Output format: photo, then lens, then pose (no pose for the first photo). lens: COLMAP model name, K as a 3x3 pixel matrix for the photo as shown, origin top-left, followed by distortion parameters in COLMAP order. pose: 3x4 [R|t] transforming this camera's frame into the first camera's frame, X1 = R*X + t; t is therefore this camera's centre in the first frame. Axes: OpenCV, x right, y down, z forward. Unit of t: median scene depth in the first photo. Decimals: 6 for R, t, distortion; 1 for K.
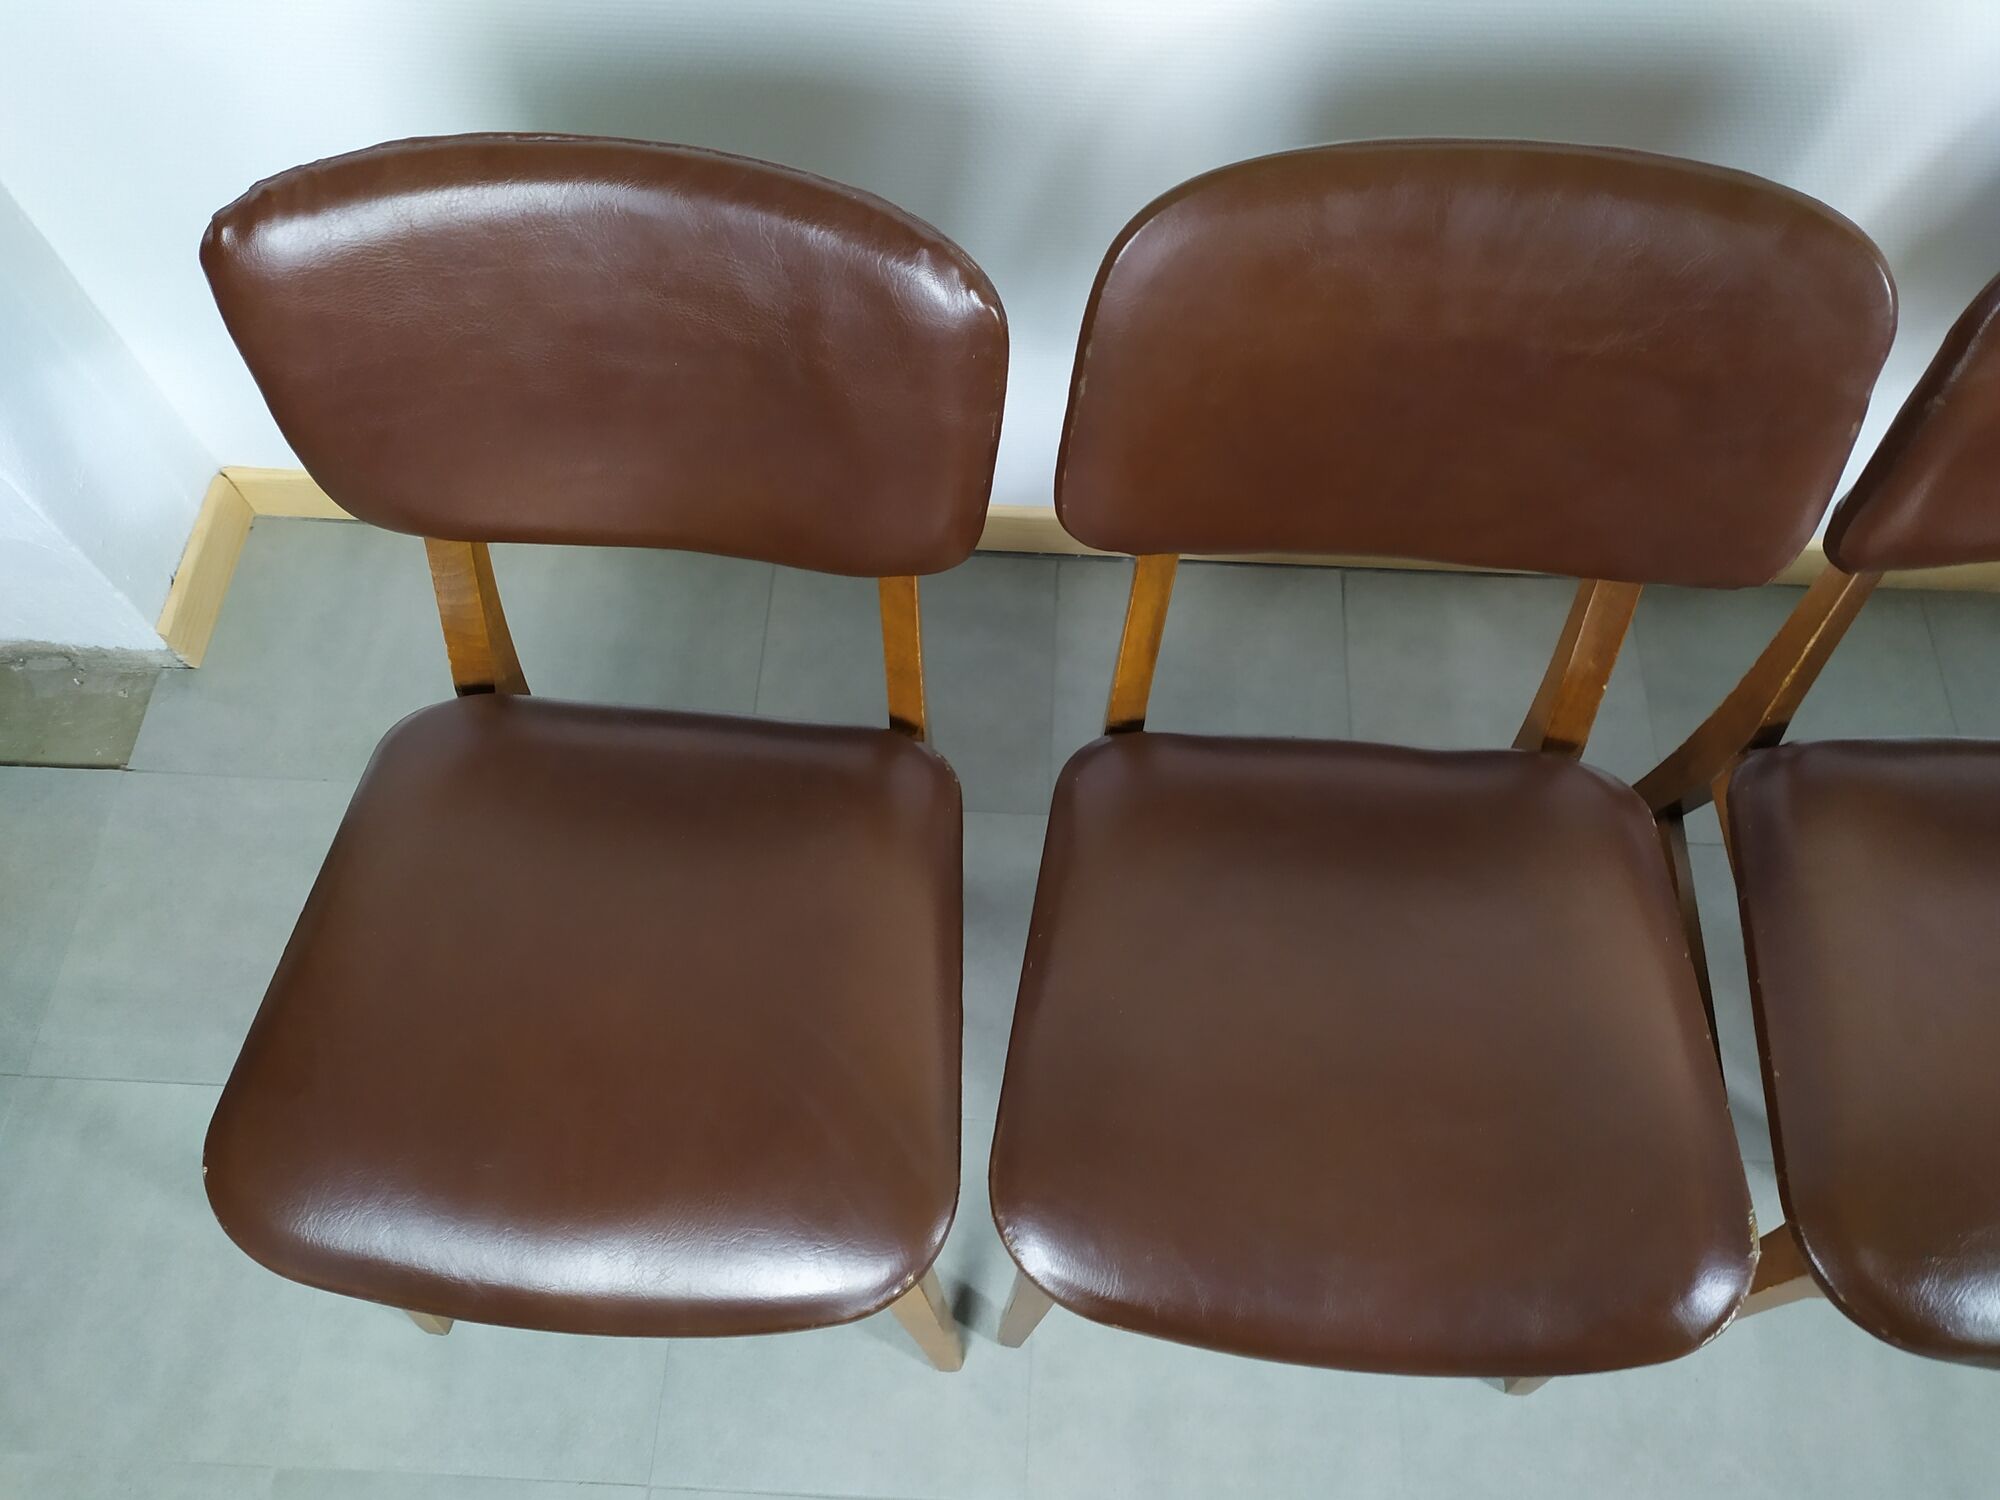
lens RADIAL K [[1522.2, 0, 995.4], [0, 1522.2, 743.4], [0, 0, 1]] dist [0.007572, -0.001150]
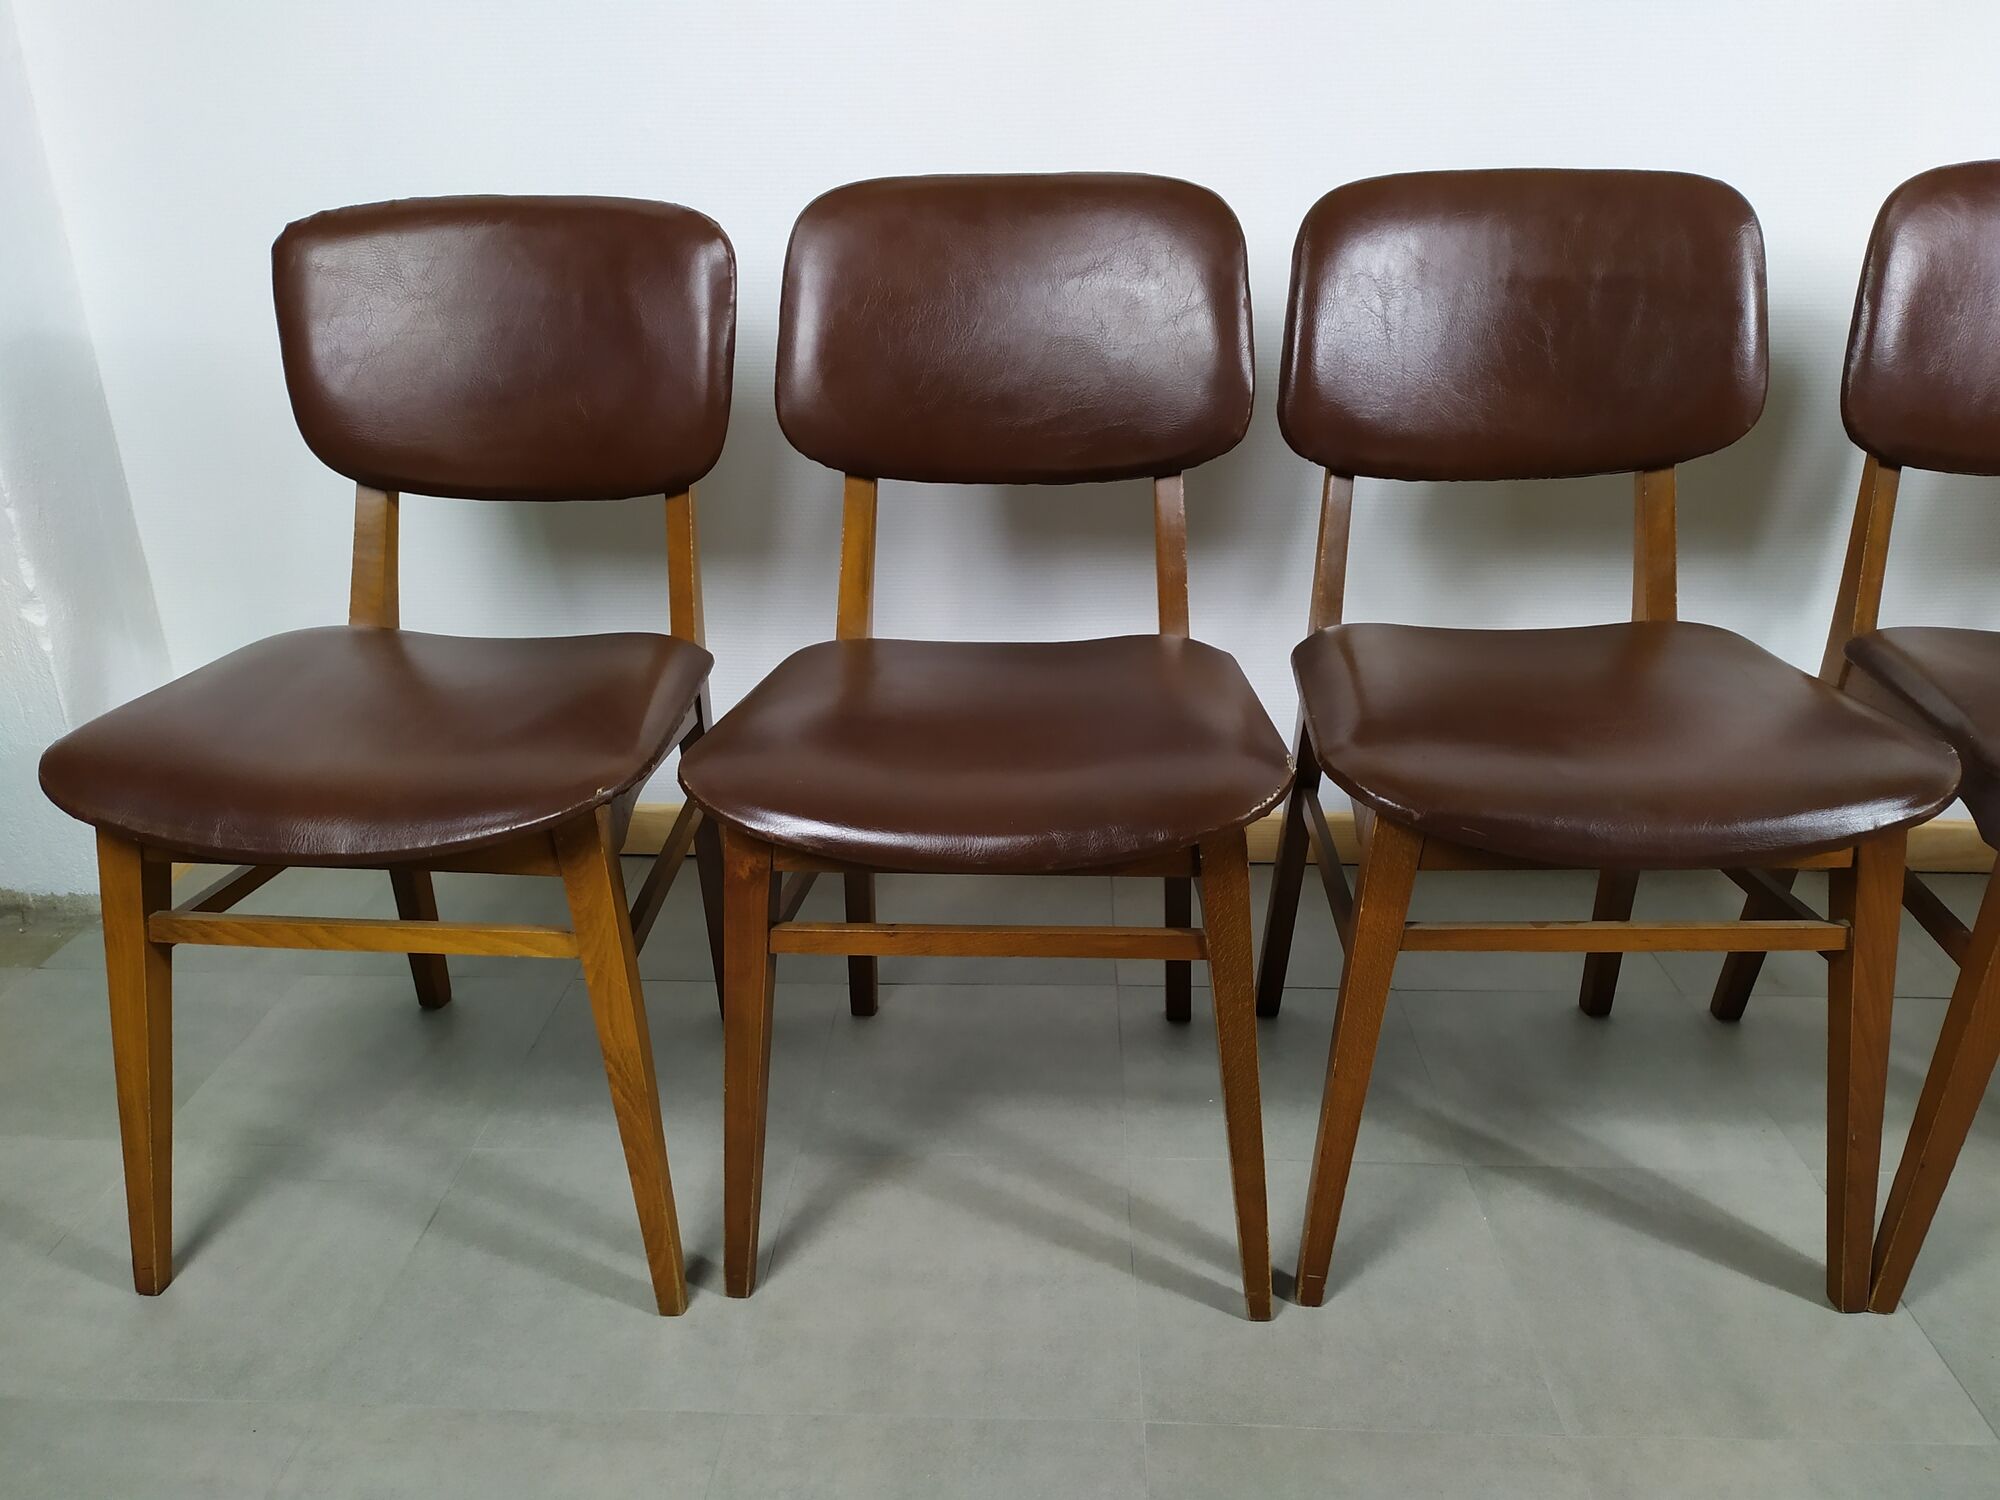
lens RADIAL K [[1509.8, 0, 1000.0], [0, 1509.8, 750.0], [0, 0, 1]] dist [0.009989, -0.001119]
pose [[0.999936, -0.011245, 0.000880, 0.178724], [0.009080, 0.756267, -0.654200, 0.760654], [0.006691, 0.654167, 0.756321, 0.050958]]
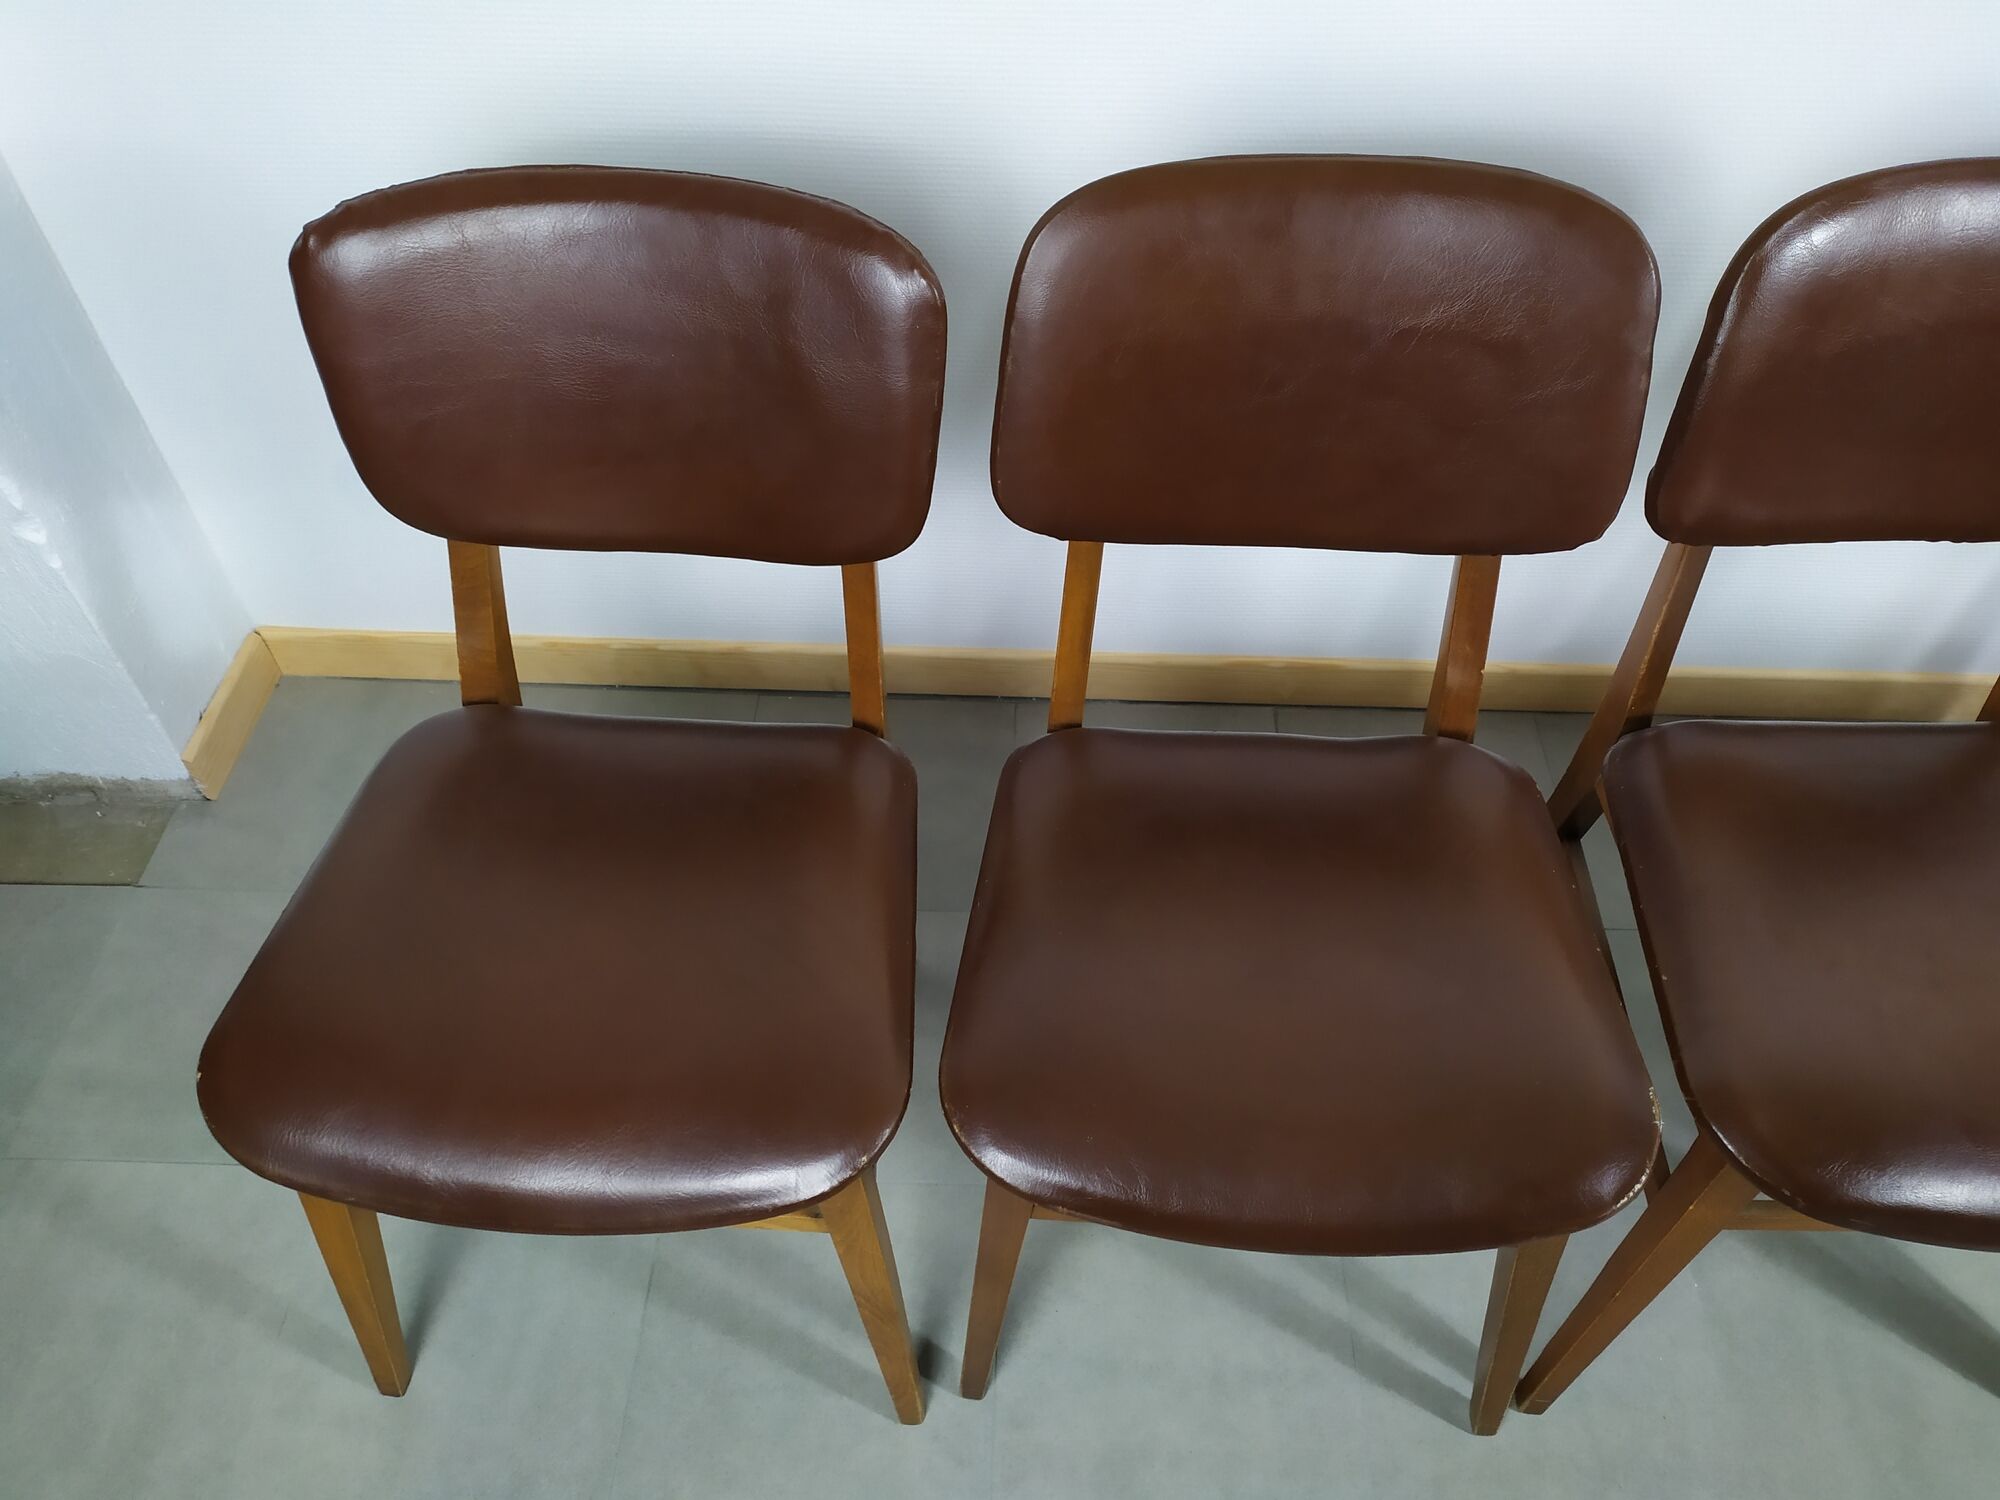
lens RADIAL K [[1509.8, 0, 1000.0], [0, 1509.8, 750.0], [0, 0, 1]] dist [0.009989, -0.001119]
pose [[0.999839, -0.012161, 0.013200, 0.019514], [0.015030, 0.969282, -0.245491, 0.228736], [-0.009809, 0.245650, 0.969309, -0.057042]]
